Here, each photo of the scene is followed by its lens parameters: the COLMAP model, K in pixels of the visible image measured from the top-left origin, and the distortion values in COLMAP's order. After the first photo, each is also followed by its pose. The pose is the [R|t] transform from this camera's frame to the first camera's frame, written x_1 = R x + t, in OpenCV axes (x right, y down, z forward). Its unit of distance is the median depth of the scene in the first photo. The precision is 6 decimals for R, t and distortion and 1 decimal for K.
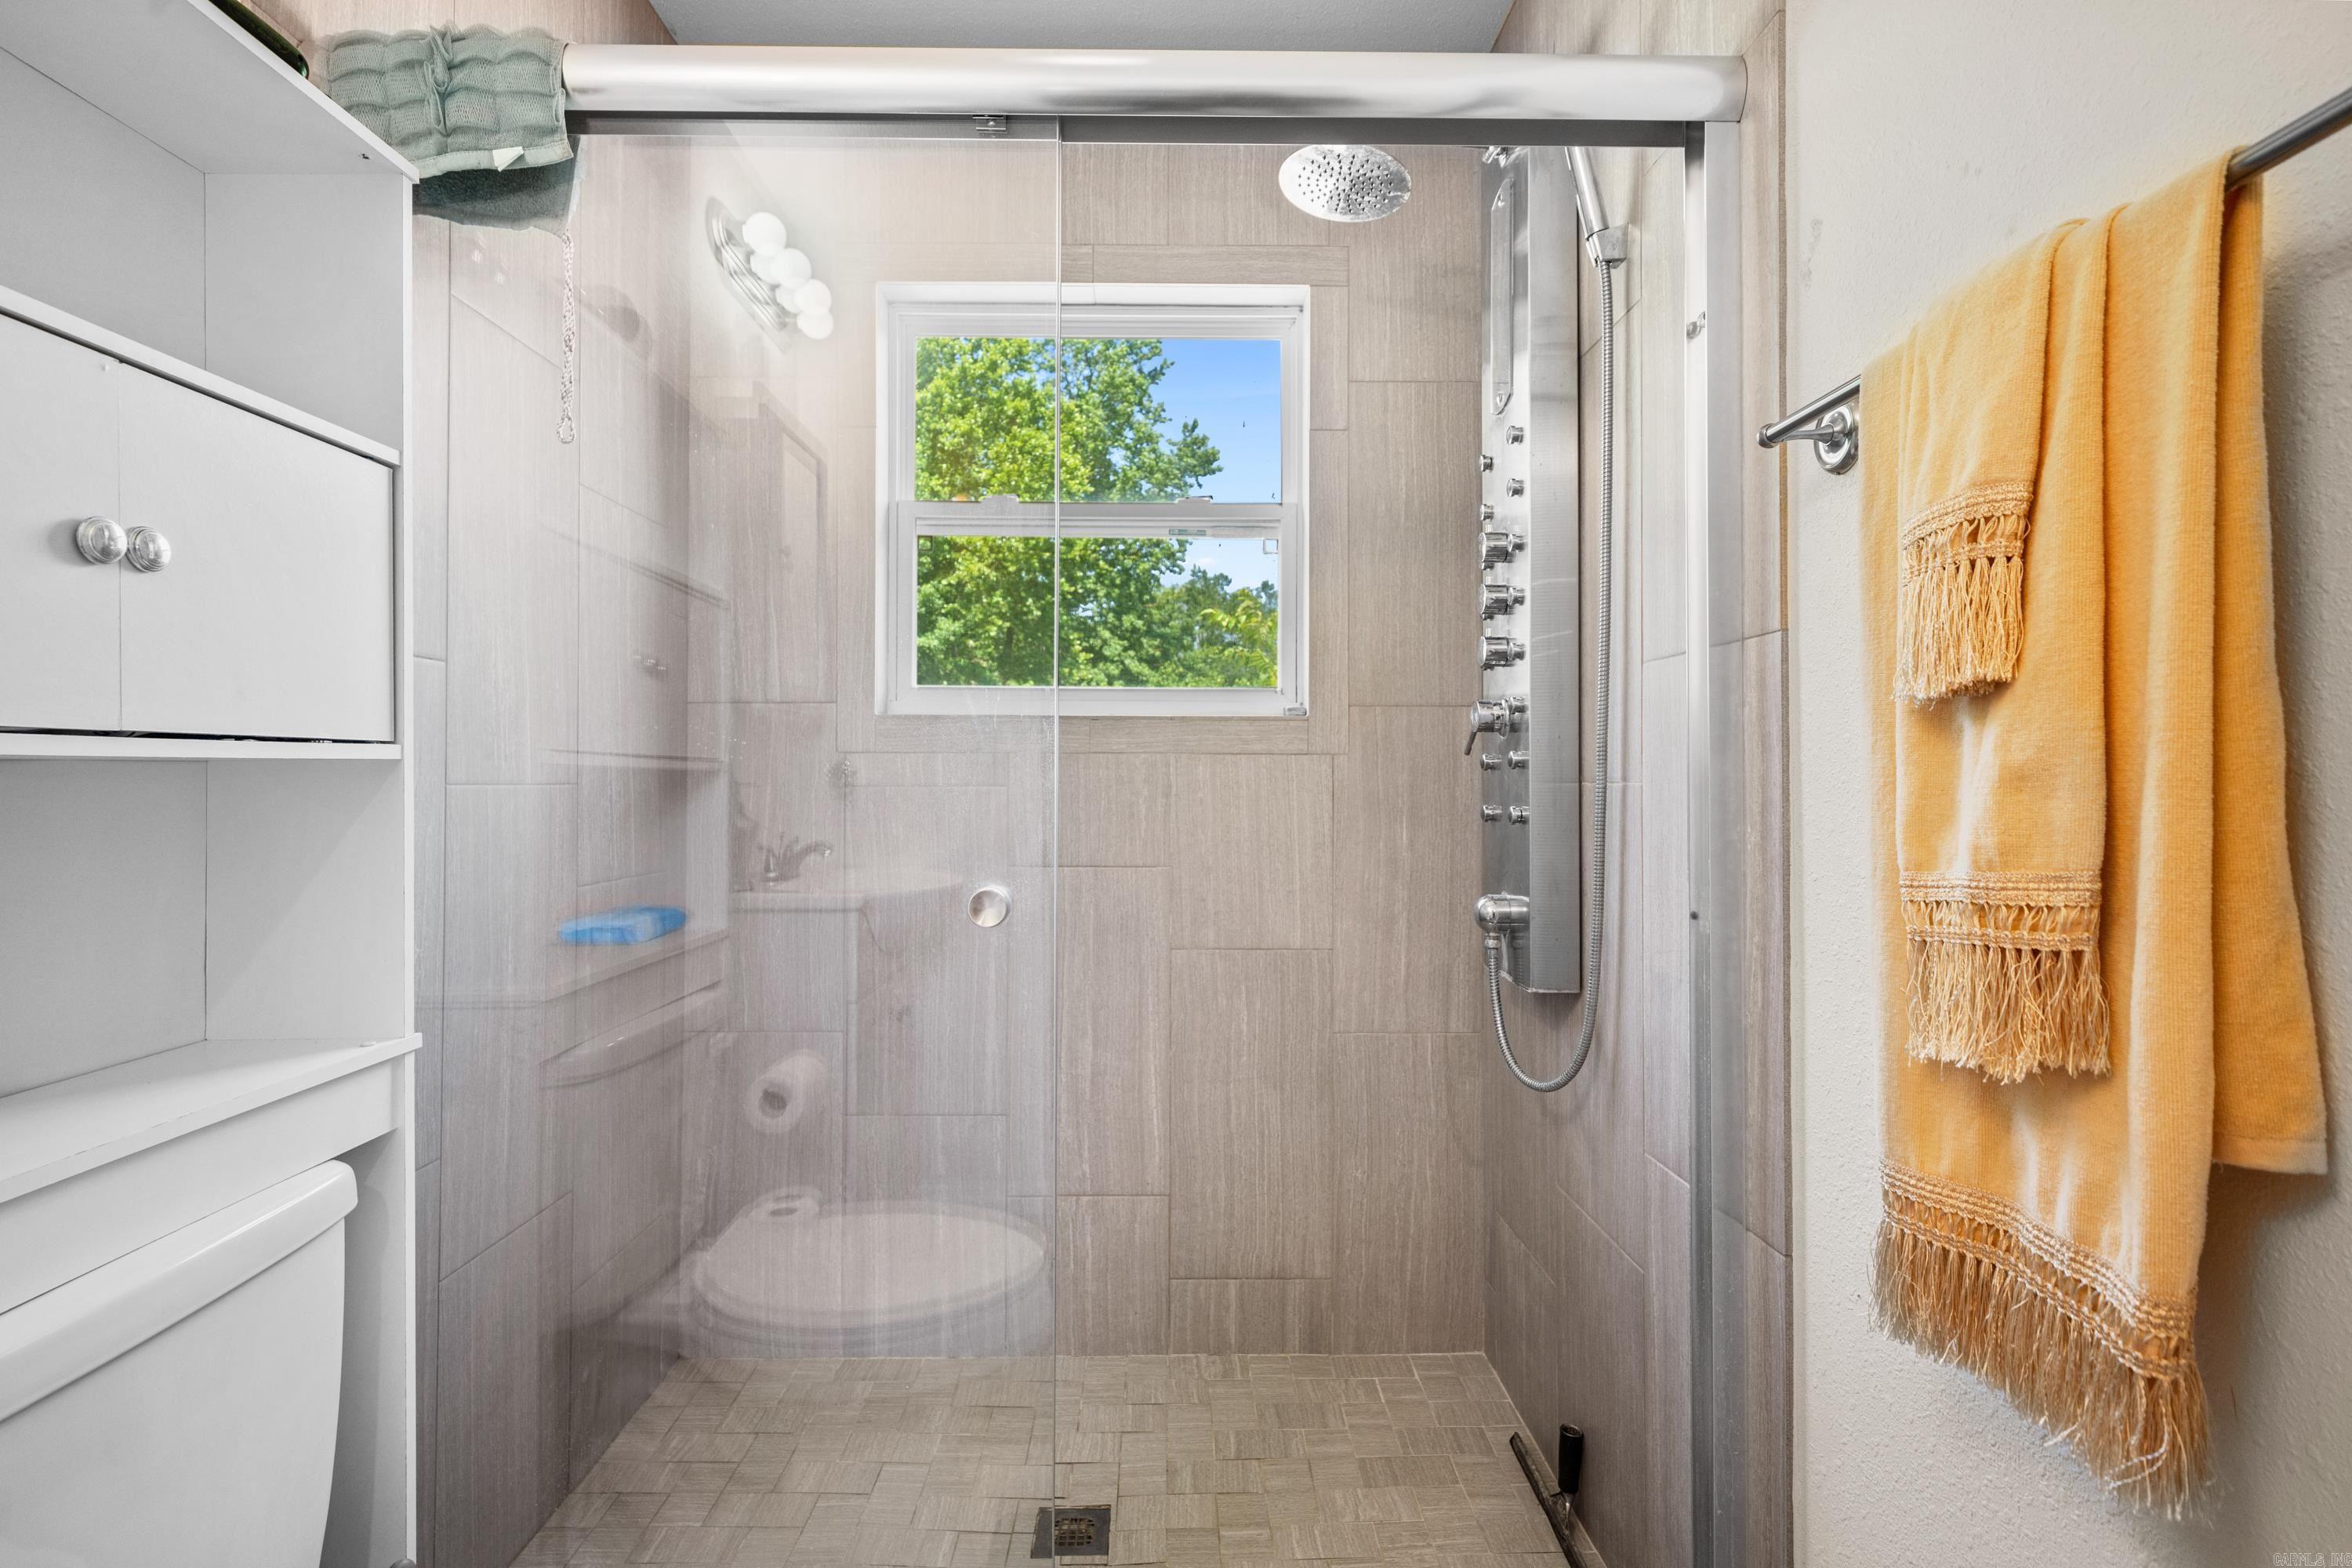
lens RADIAL K [[1082.8, 0, 1162.3], [0, 1082.8, 770.0], [0, 0, 1]] dist [-0.000022, 0.000108]
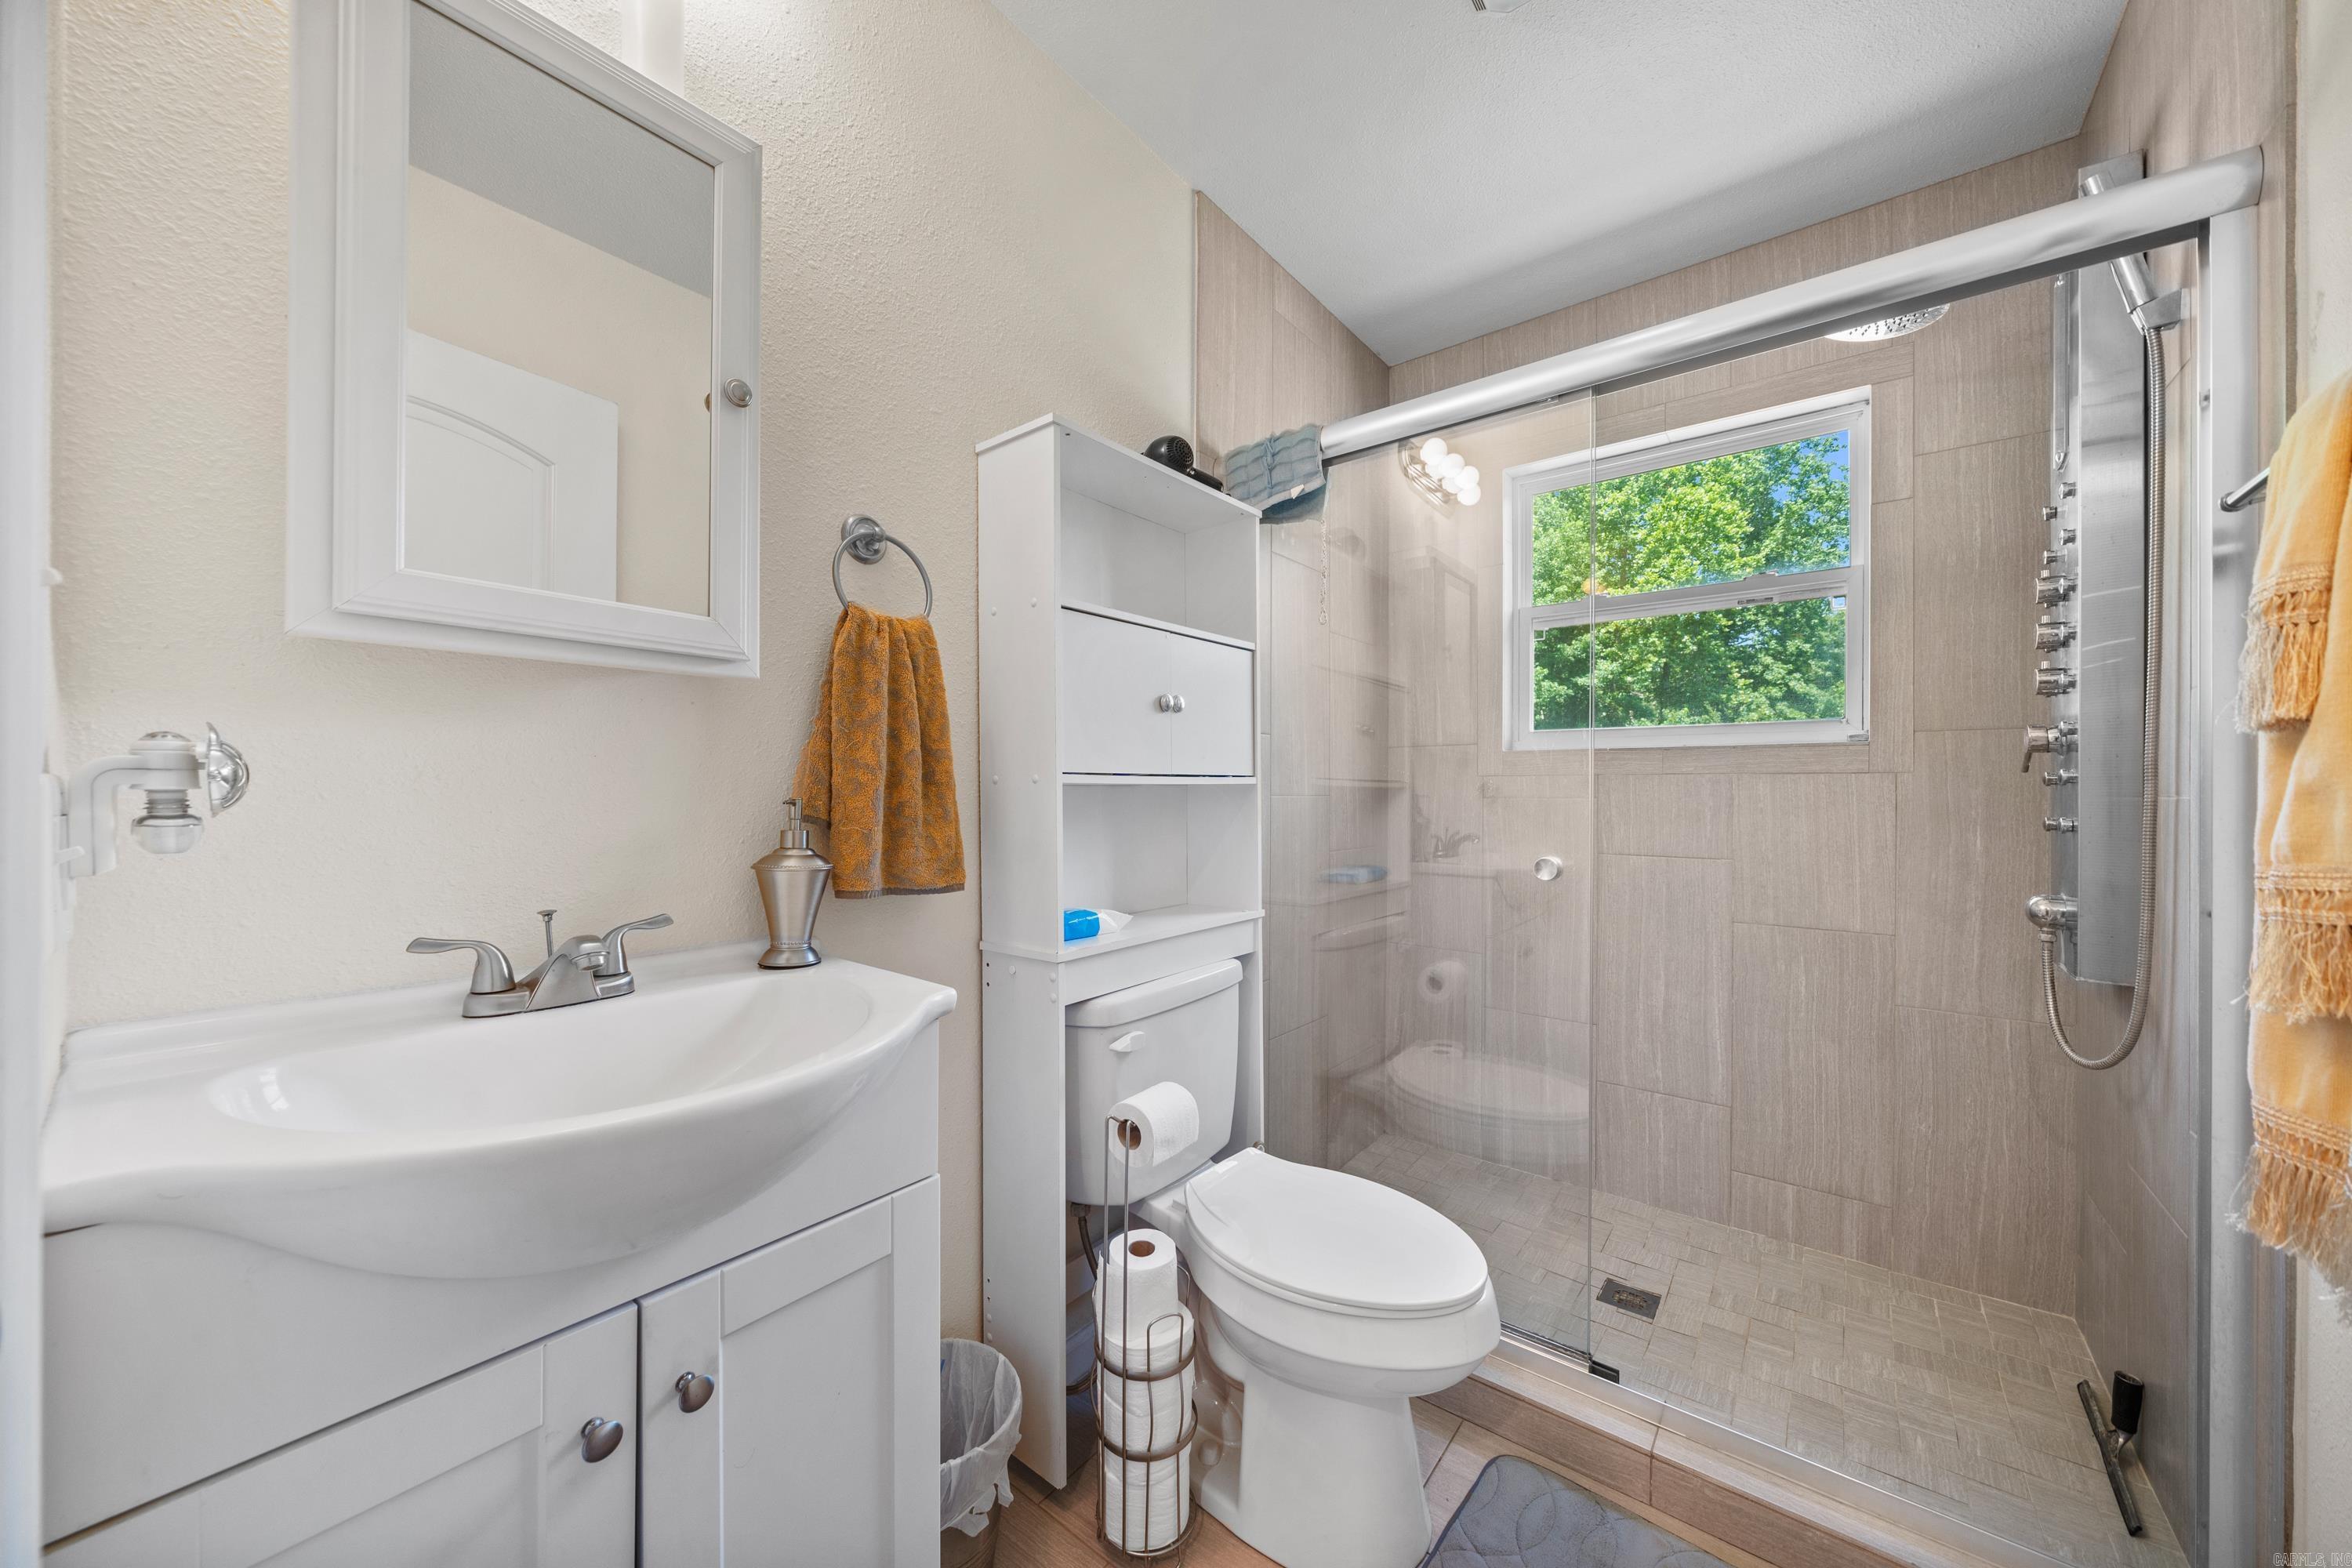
lens RADIAL K [[828.3, 0, 1167.8], [0, 828.3, 788.7], [0, 0, 1]] dist [-0.000087, 0.000014]
pose [[0.770075, -0.002079, -0.637950, 0.124315], [0.004145, 0.999990, 0.001745, -0.001784], [0.637939, -0.003988, 0.770076, -0.220449]]
